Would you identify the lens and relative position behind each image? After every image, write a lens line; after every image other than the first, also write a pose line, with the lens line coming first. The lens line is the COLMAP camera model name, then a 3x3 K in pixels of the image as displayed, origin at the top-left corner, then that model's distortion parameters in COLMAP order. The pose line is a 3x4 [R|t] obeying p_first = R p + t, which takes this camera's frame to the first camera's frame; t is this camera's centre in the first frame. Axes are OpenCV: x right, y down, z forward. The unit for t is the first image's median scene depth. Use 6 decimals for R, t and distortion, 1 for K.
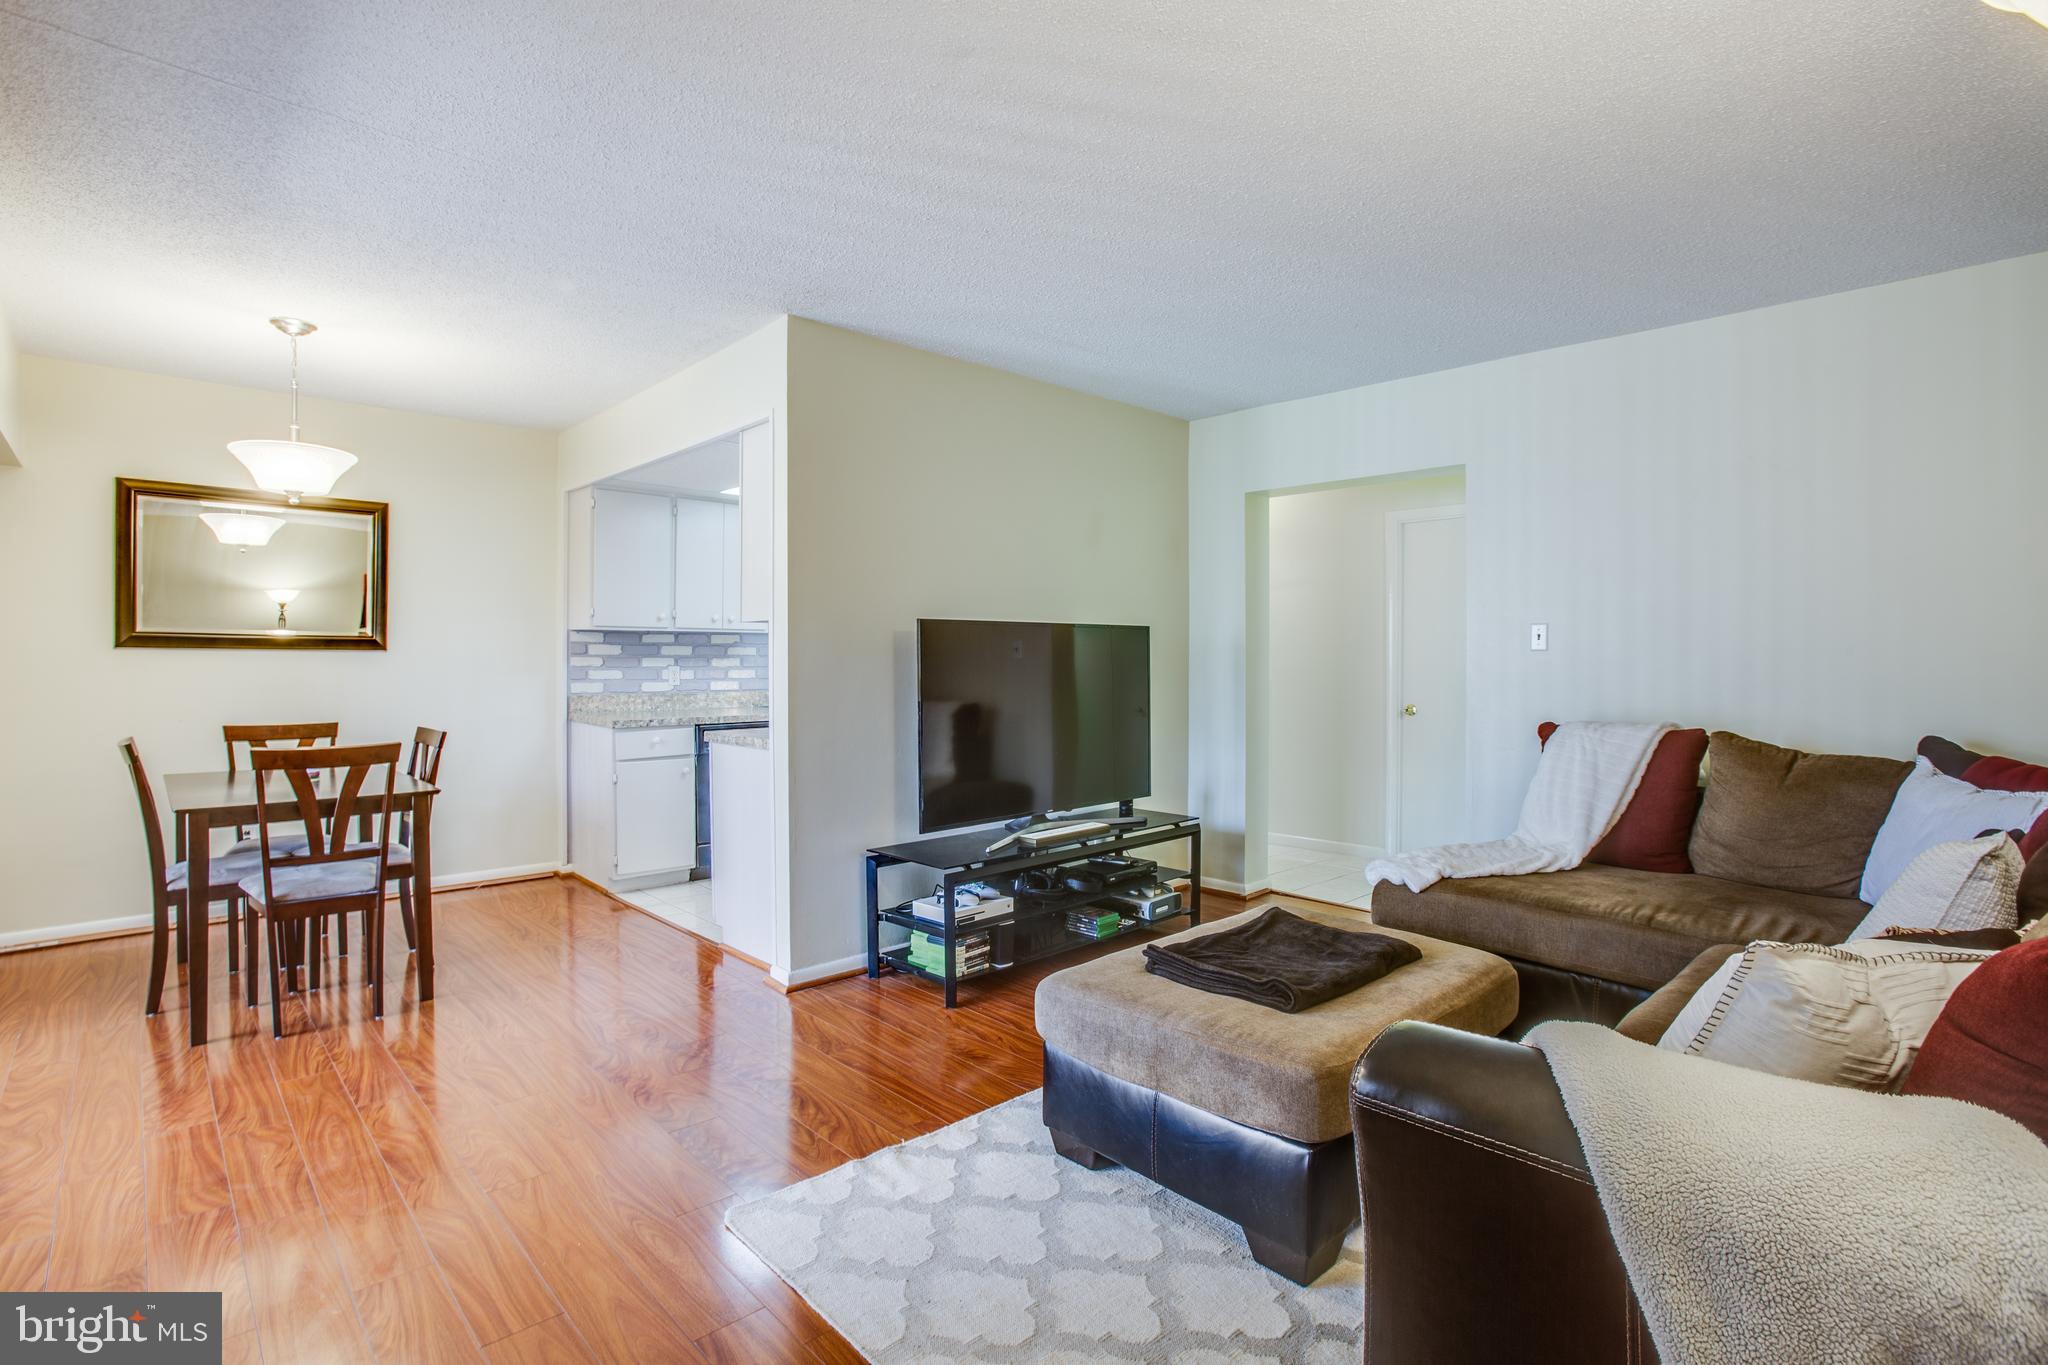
lens RADIAL K [[966.4, 0, 1024.0], [0, 966.4, 682.5], [0, 0, 1]] dist [-0.068162, 0.034434]
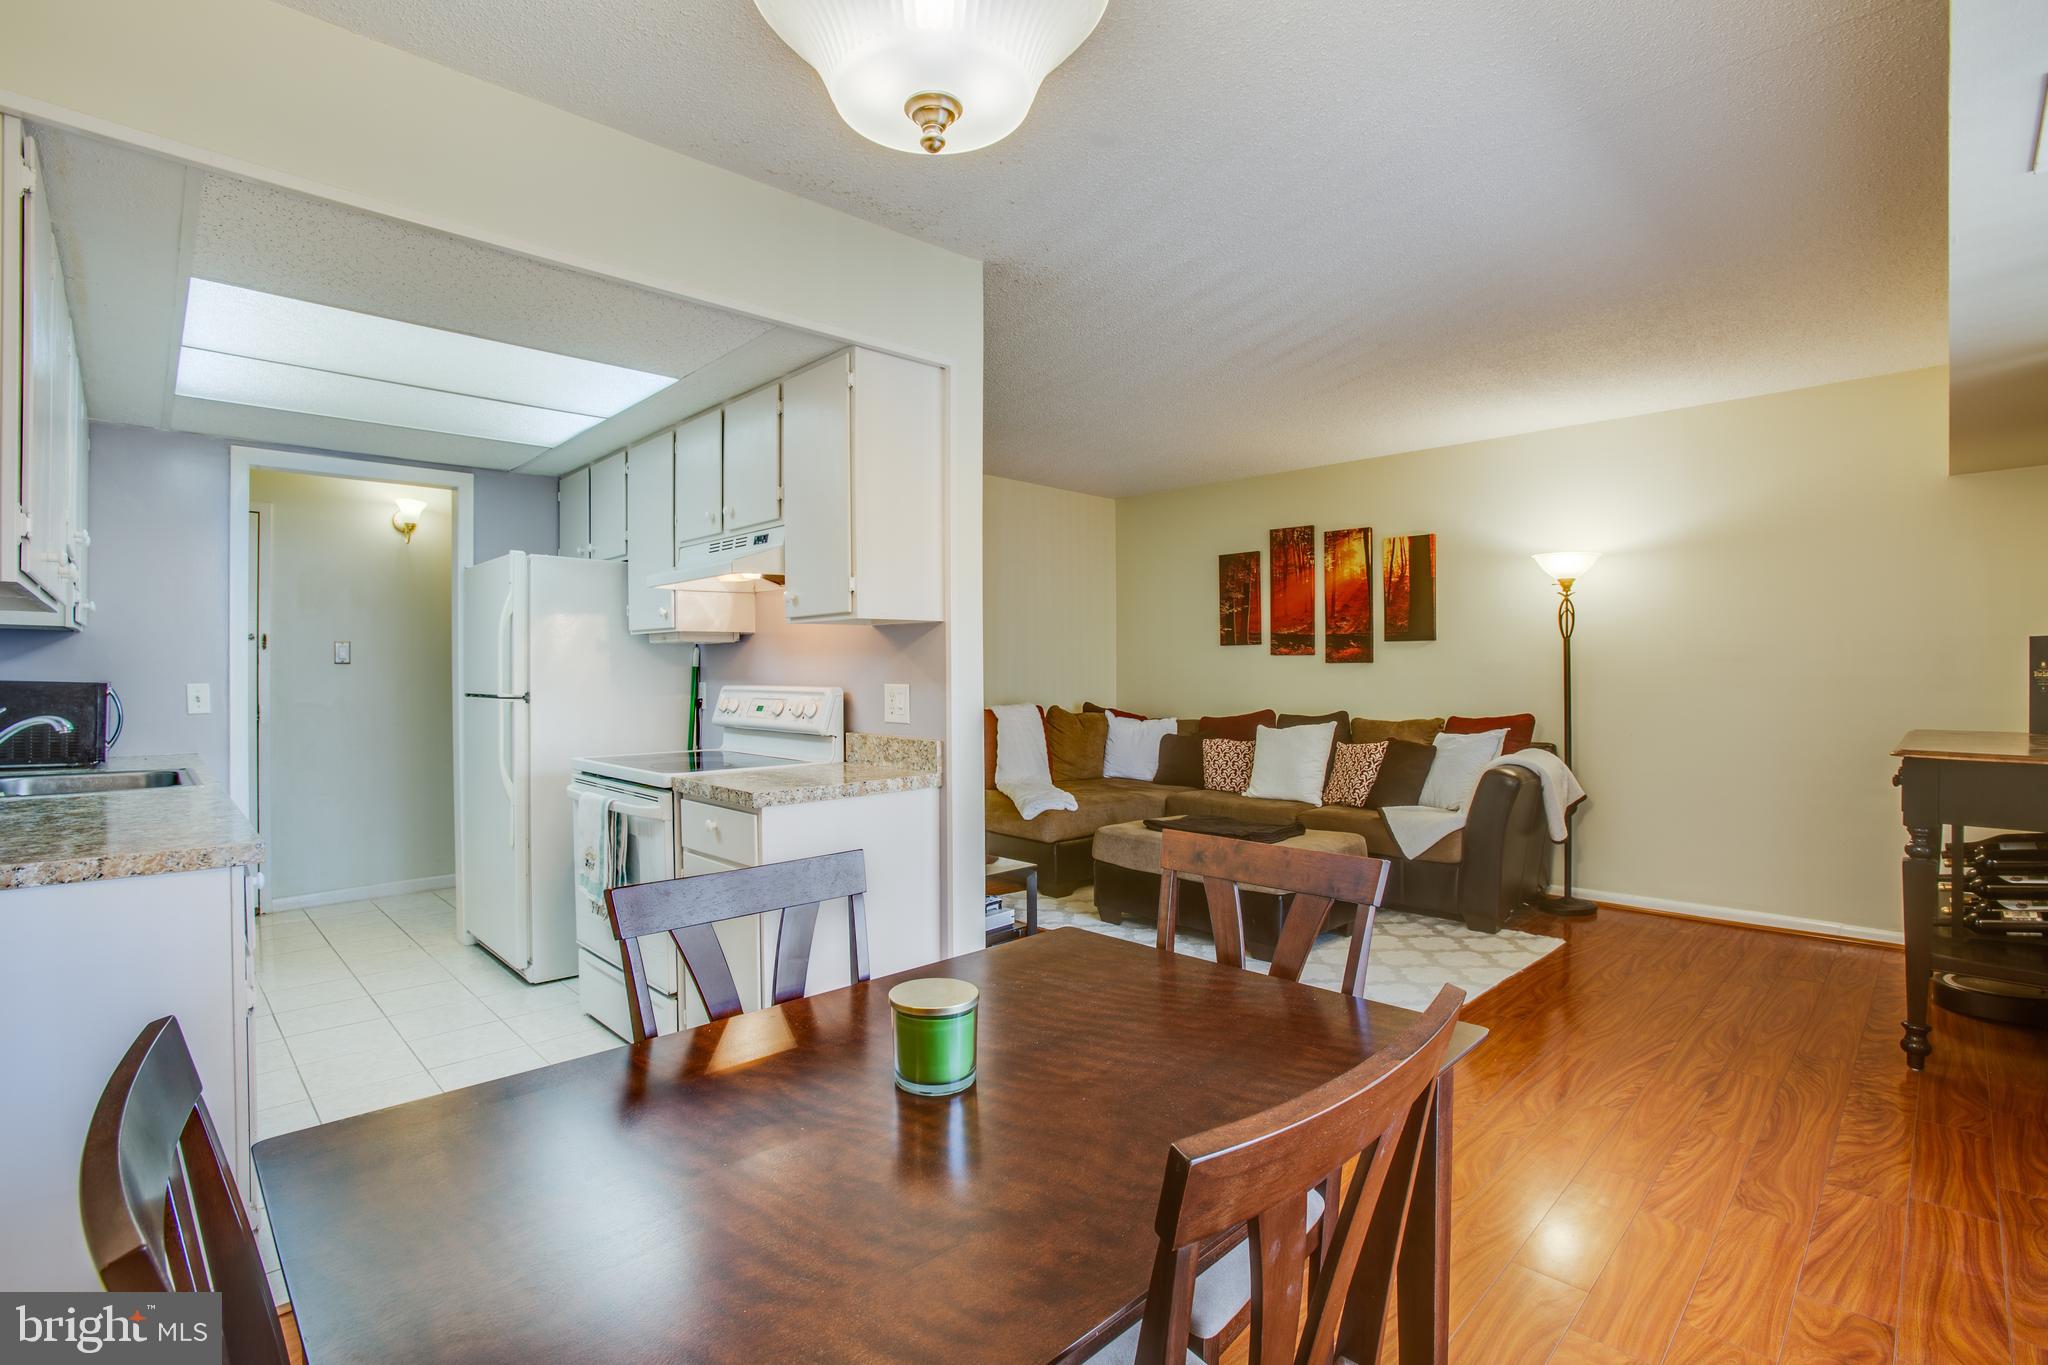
lens RADIAL K [[966.4, 0, 1024.0], [0, 966.4, 682.5], [0, 0, 1]] dist [-0.068162, 0.034434]
pose [[-0.006884, -0.015162, 0.999861, -1.248818], [0.030787, 0.999408, 0.015367, -0.024964], [-0.999502, 0.030889, -0.006413, 1.107935]]
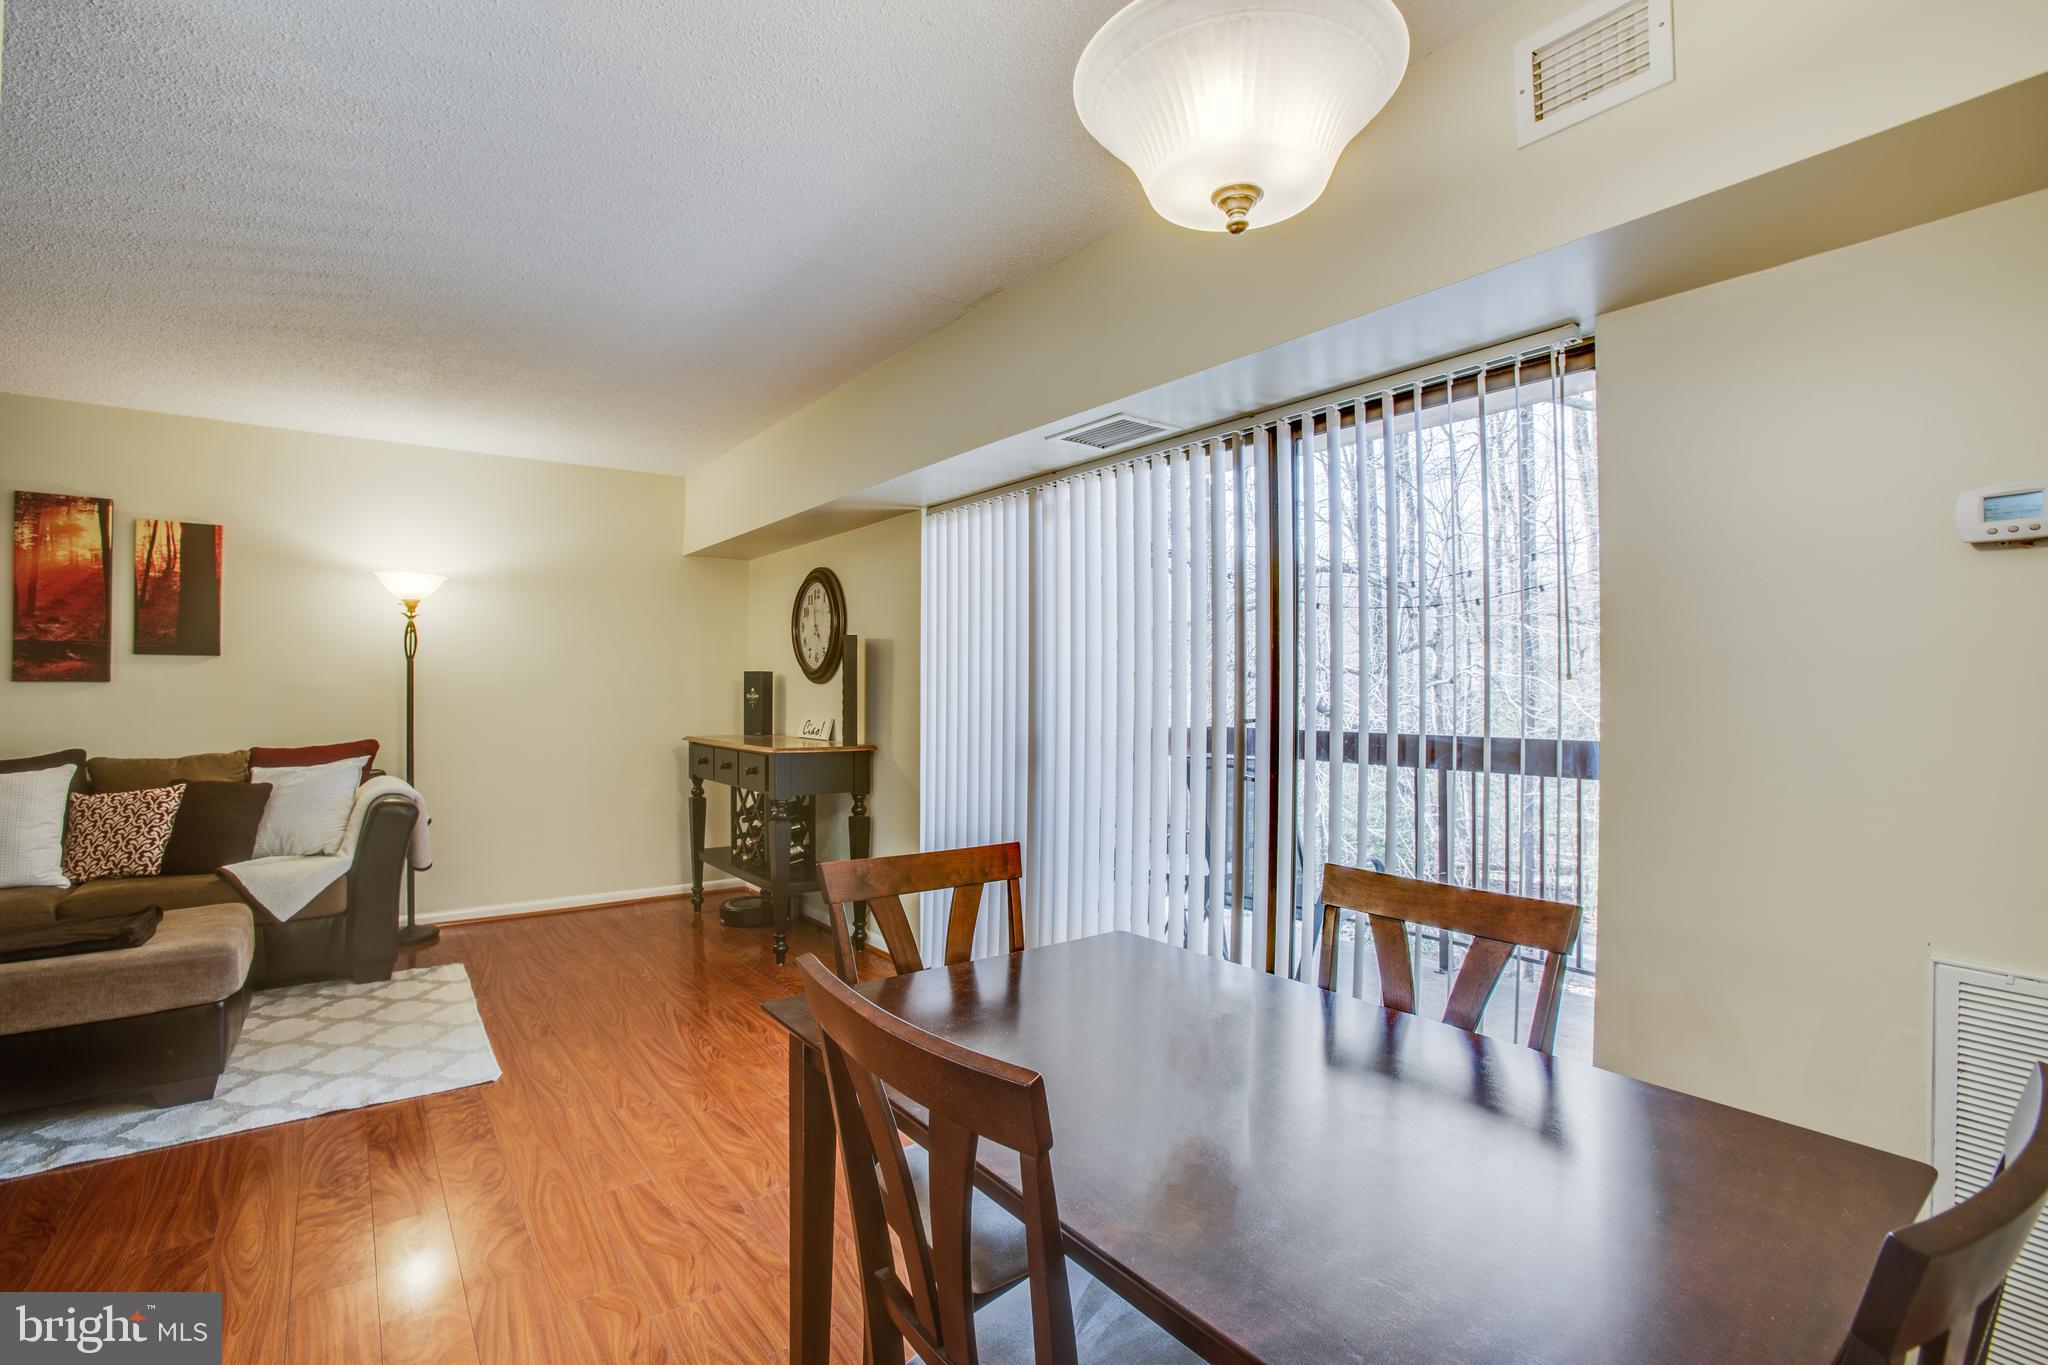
lens RADIAL K [[941.0, 0, 1014.0], [0, 941.0, 673.8], [0, 0, 1]] dist [-0.068231, 0.031198]
pose [[-0.990466, -0.001481, 0.137749, -0.864415], [-0.000122, 0.999951, 0.009873, -0.038564], [-0.137757, 0.009762, -0.990418, 1.529174]]
